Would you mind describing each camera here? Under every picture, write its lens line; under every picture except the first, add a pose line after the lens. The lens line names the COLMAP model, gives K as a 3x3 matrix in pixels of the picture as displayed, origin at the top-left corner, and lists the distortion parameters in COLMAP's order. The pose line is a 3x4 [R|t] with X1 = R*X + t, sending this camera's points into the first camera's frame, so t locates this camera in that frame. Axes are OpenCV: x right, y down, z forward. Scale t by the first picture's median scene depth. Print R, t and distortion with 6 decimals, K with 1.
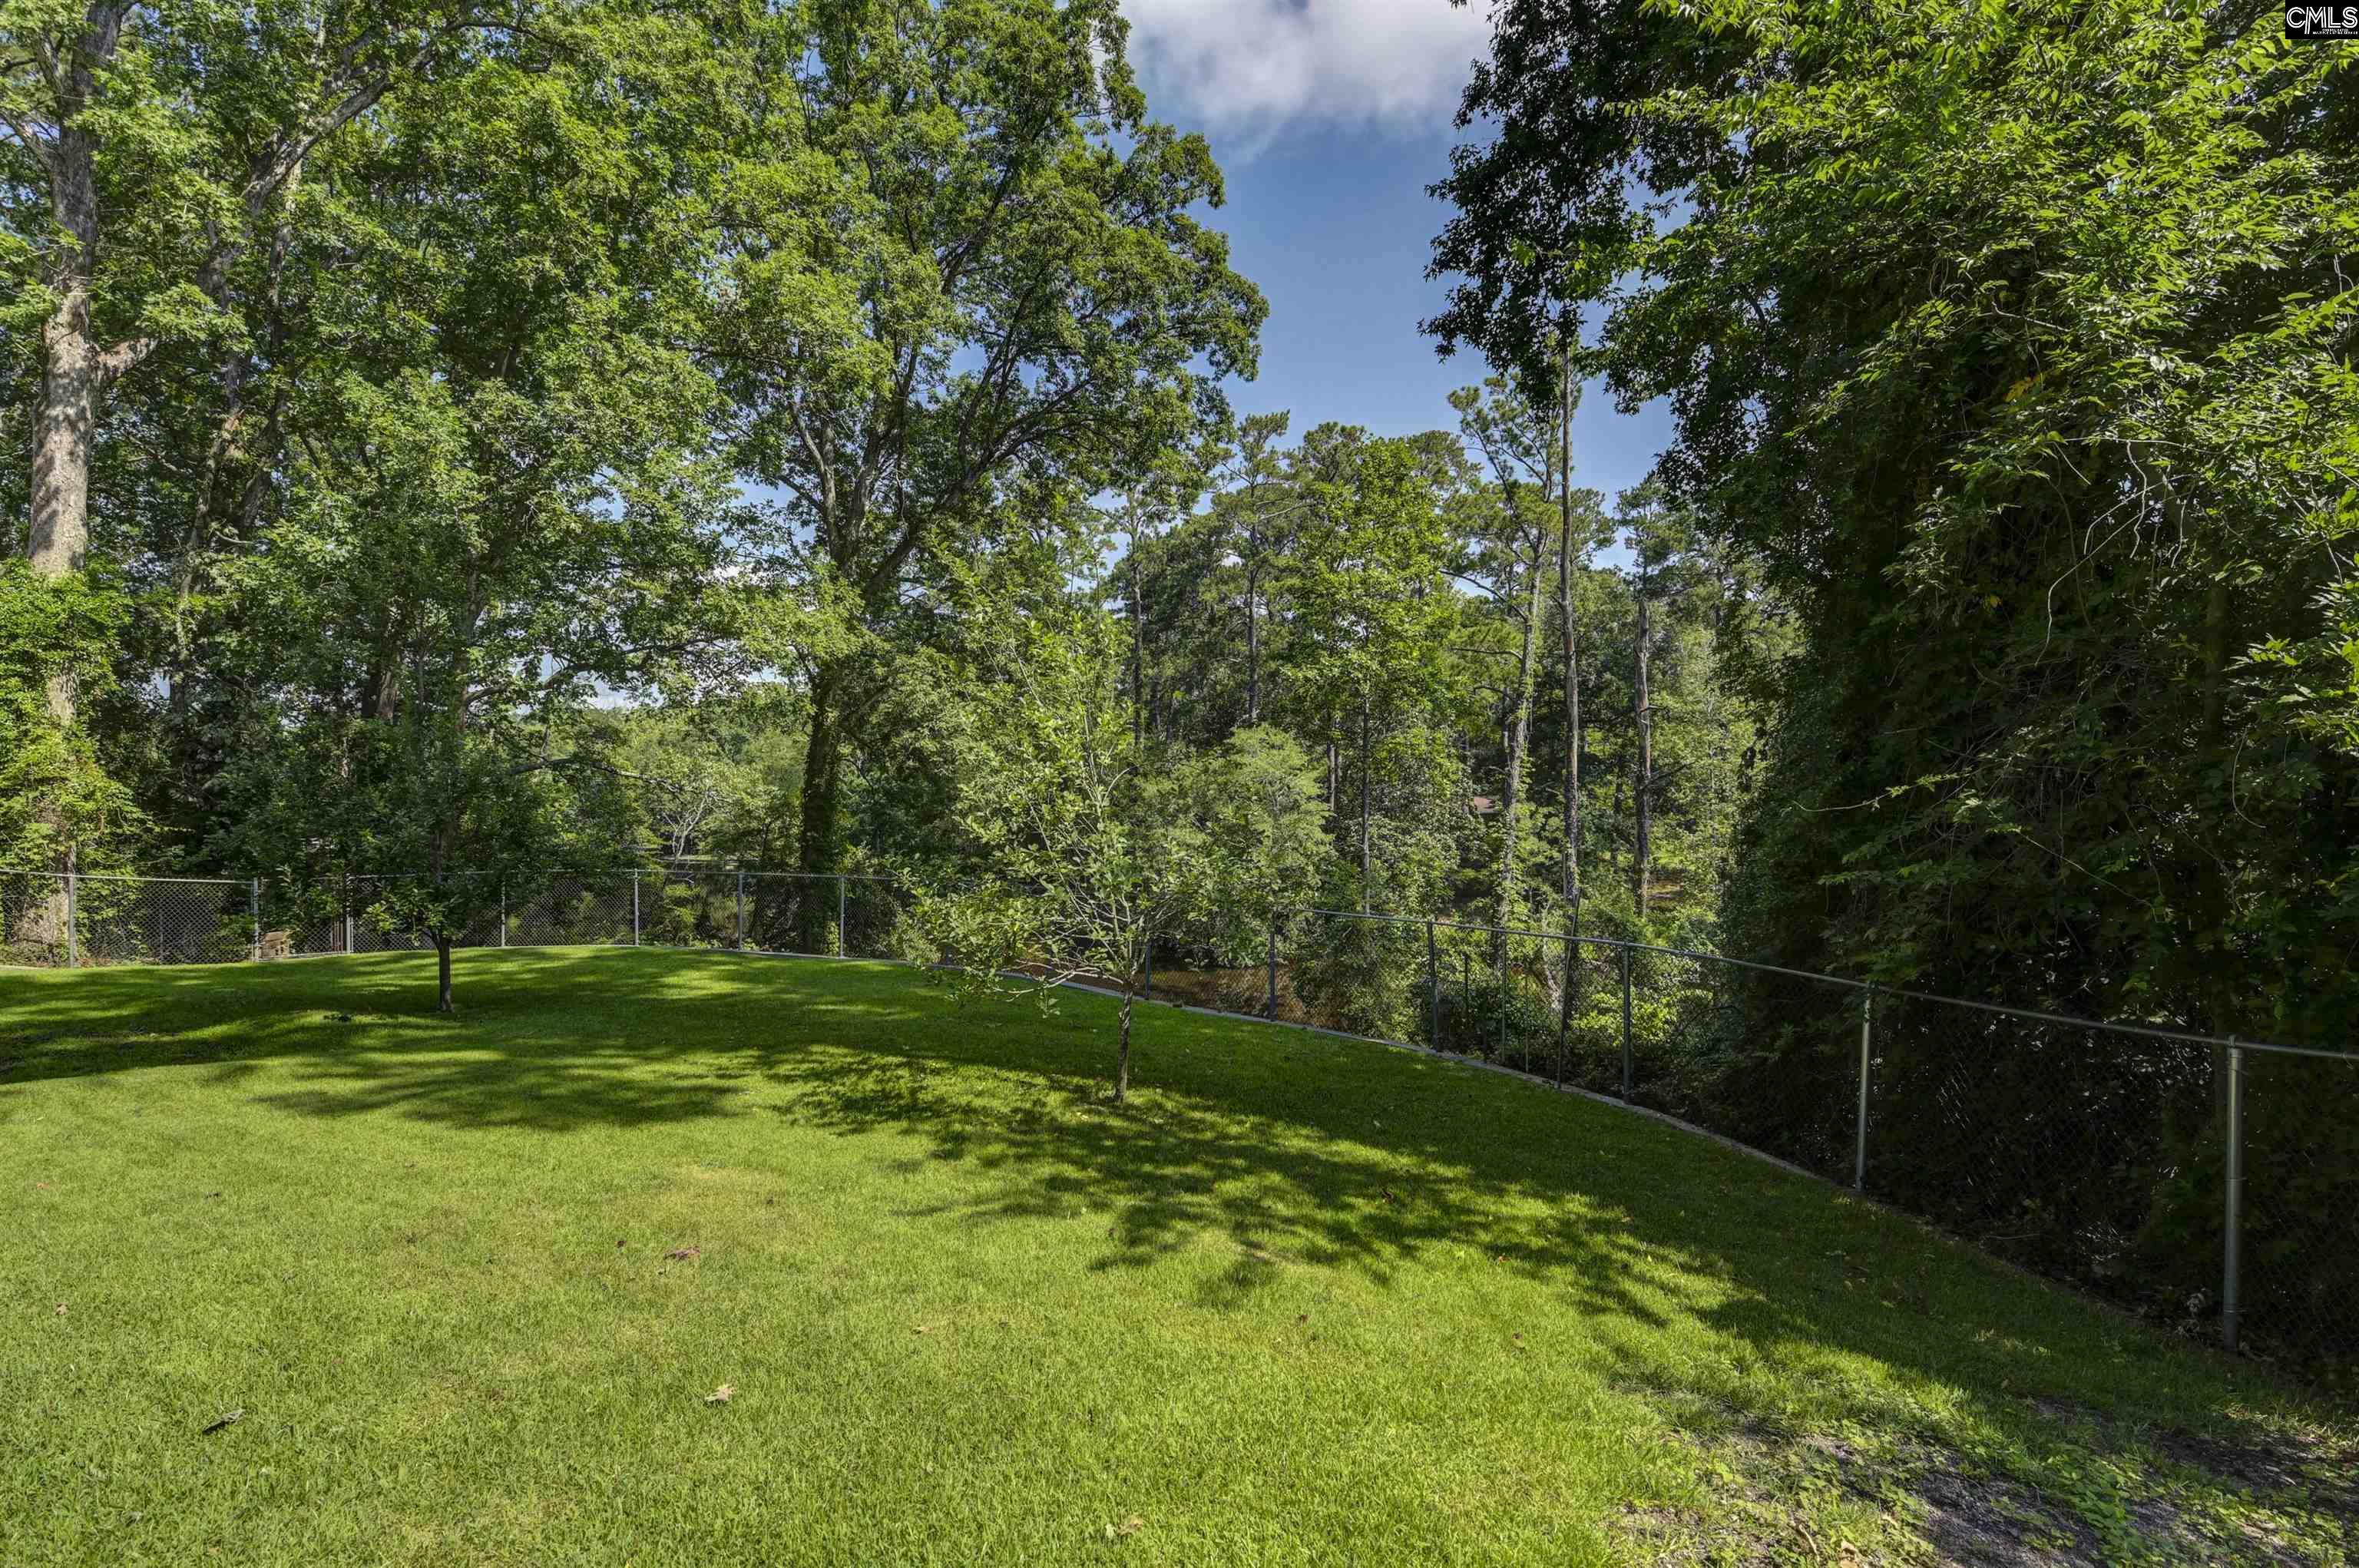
lens RADIAL K [[1014.9, 0, 1214.8], [0, 1014.9, 811.1], [0, 0, 1]] dist [-0.019541, -0.001207]
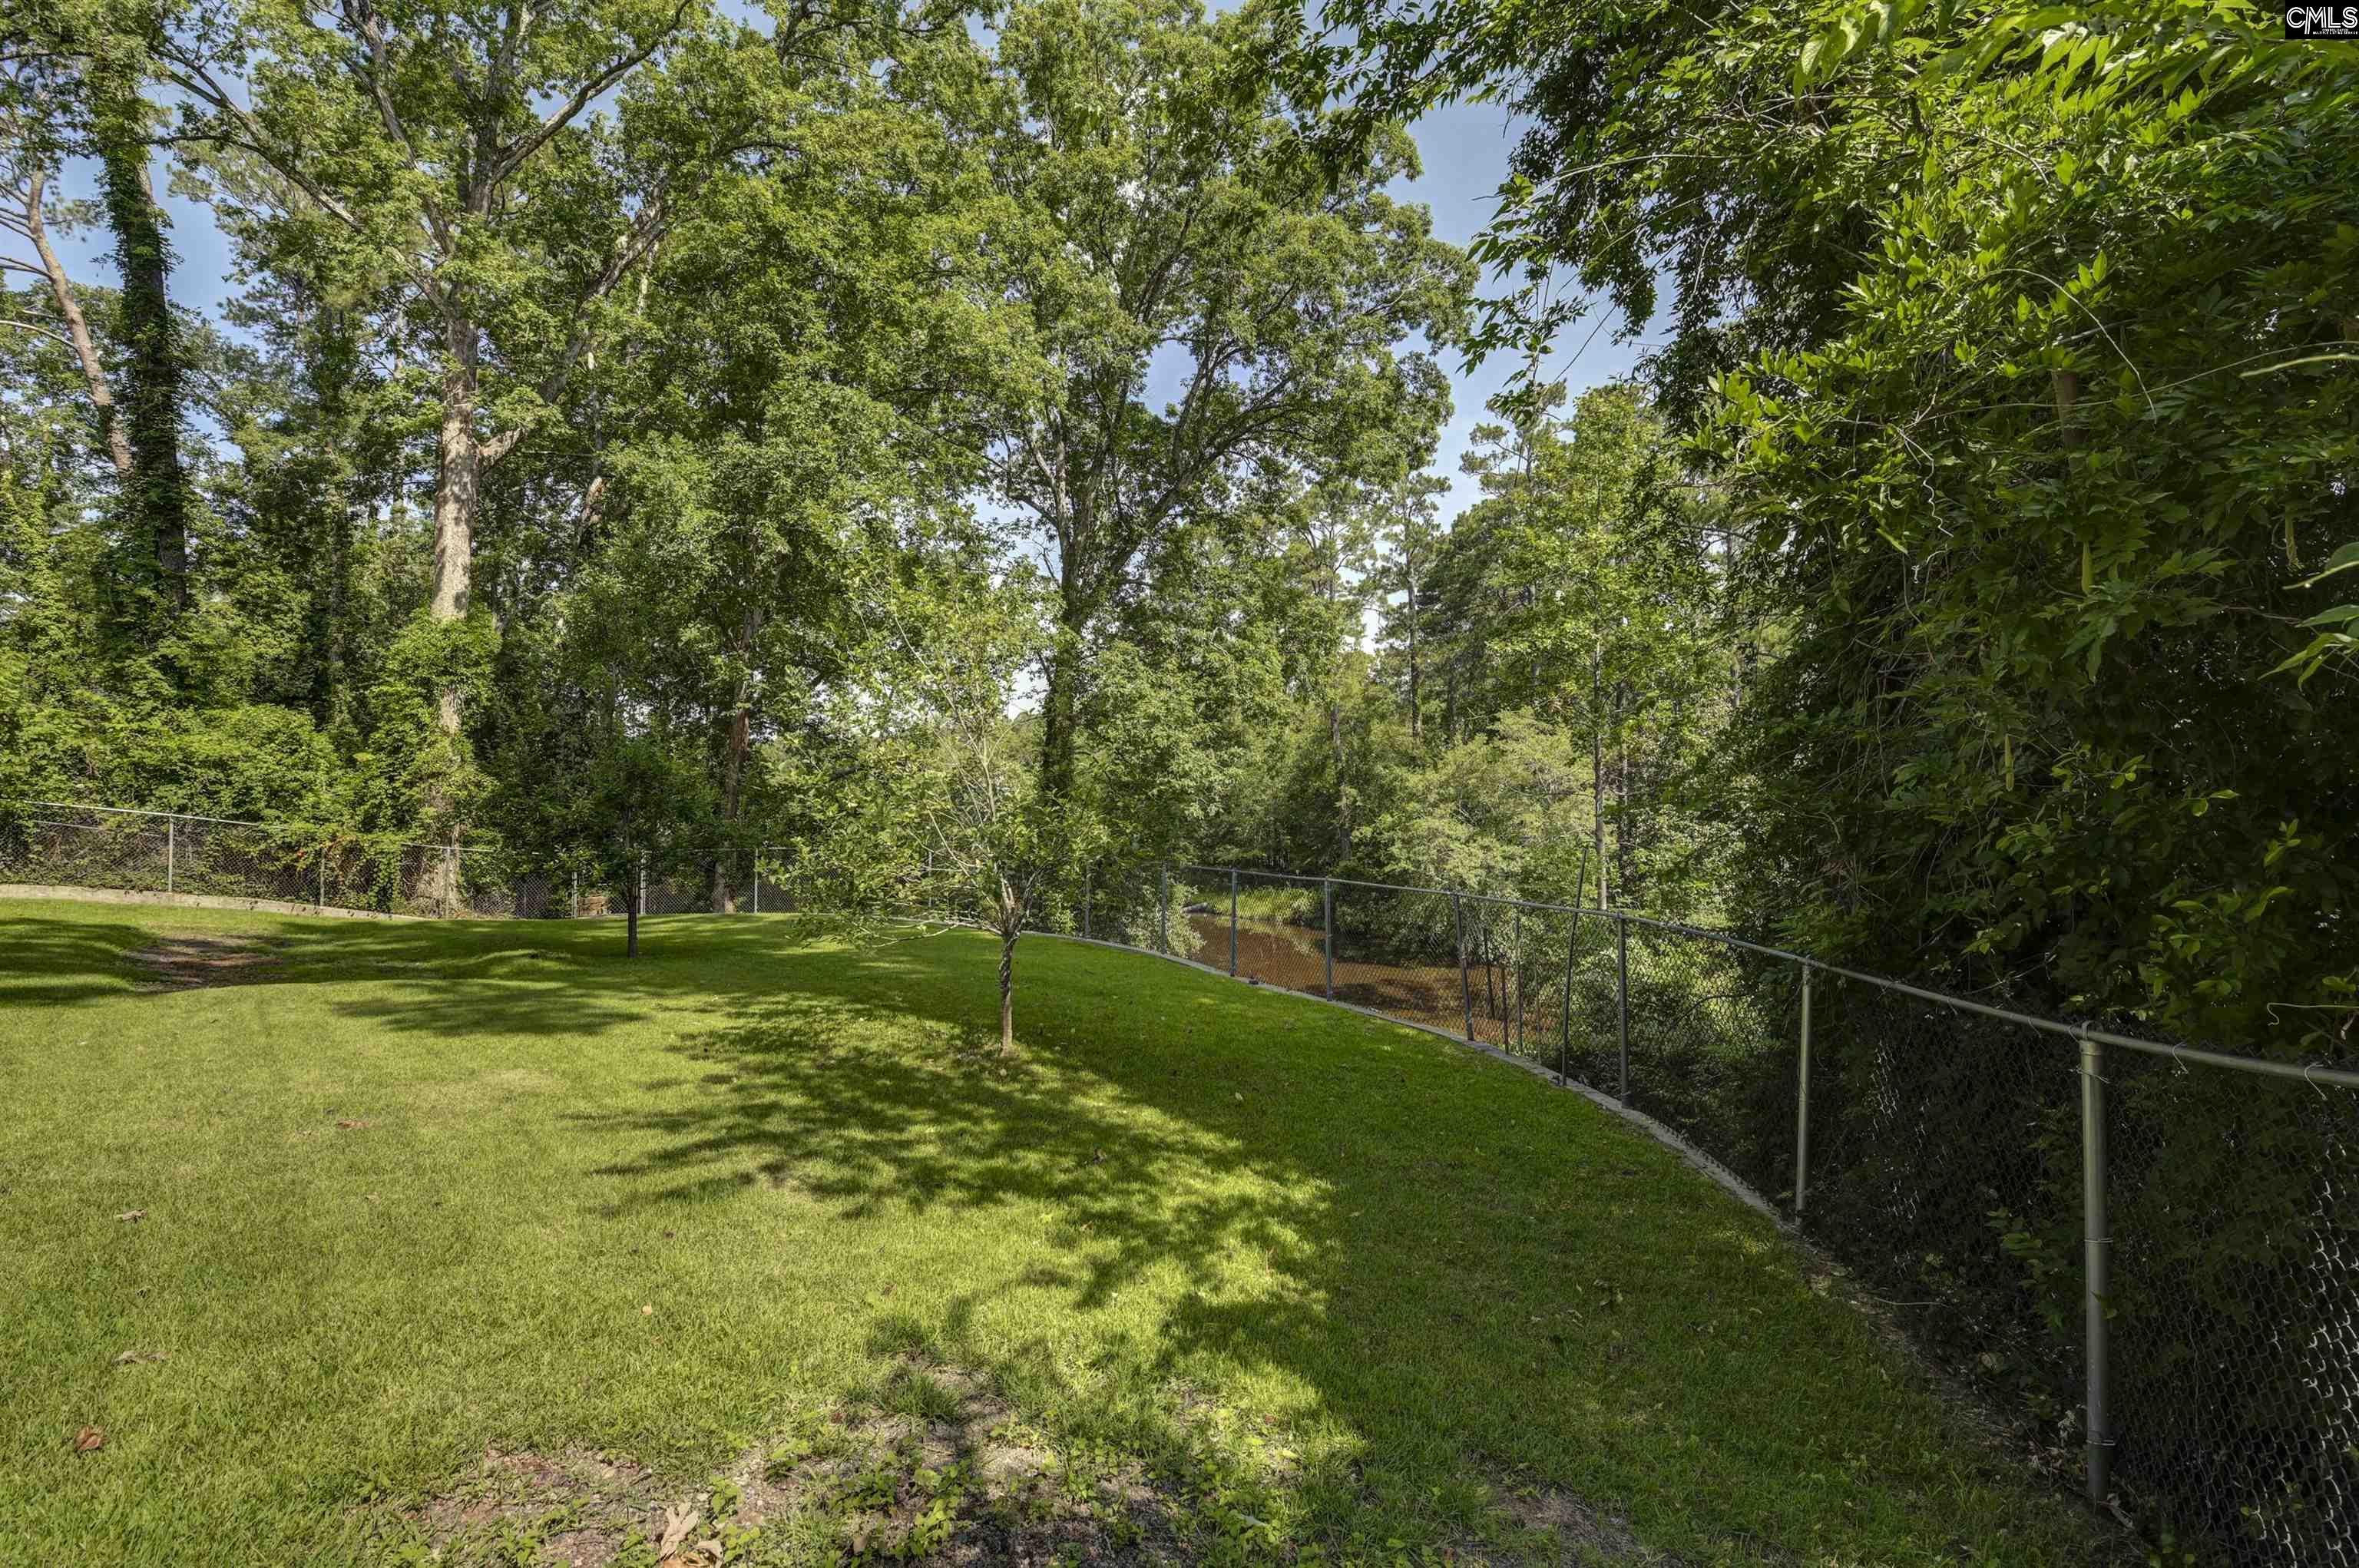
lens RADIAL K [[1014.9, 0, 1221.6], [0, 1014.9, 774.2], [0, 0, 1]] dist [-0.019541, -0.001207]
pose [[0.951166, -0.019094, -0.308090, 0.204504], [0.008253, 0.999301, -0.036454, 0.023643], [0.308571, 0.032131, 0.950658, 0.052066]]
